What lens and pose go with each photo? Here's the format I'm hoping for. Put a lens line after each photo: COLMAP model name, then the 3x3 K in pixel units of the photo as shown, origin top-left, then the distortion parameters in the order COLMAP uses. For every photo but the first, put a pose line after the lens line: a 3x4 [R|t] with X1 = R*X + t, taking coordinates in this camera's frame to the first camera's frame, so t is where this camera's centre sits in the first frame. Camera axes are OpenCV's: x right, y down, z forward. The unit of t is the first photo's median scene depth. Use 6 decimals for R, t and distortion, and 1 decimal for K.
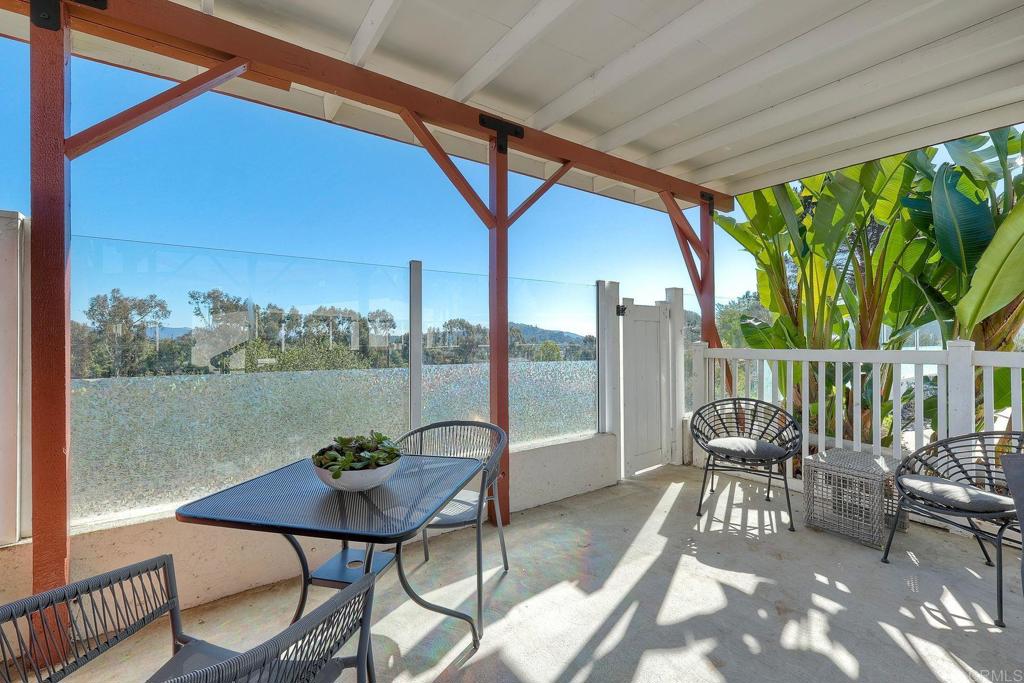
lens RADIAL K [[449.2, 0, 513.7], [0, 449.2, 337.3], [0, 0, 1]] dist [-0.001562, -0.000287]
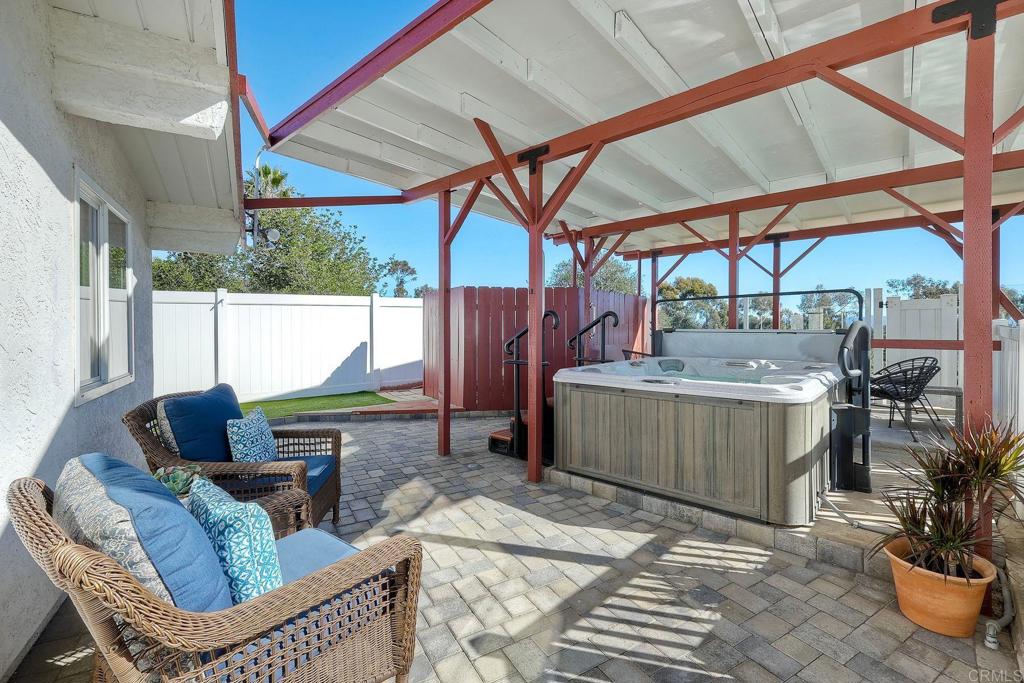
lens RADIAL K [[439.1, 0, 521.6], [0, 439.1, 338.6], [0, 0, 1]] dist [-0.001329, -0.000141]
pose [[0.228401, 0.023491, -0.973284, 1.649791], [0.004212, 0.999676, 0.025116, 0.022192], [0.973558, -0.009836, 0.228228, -0.757849]]
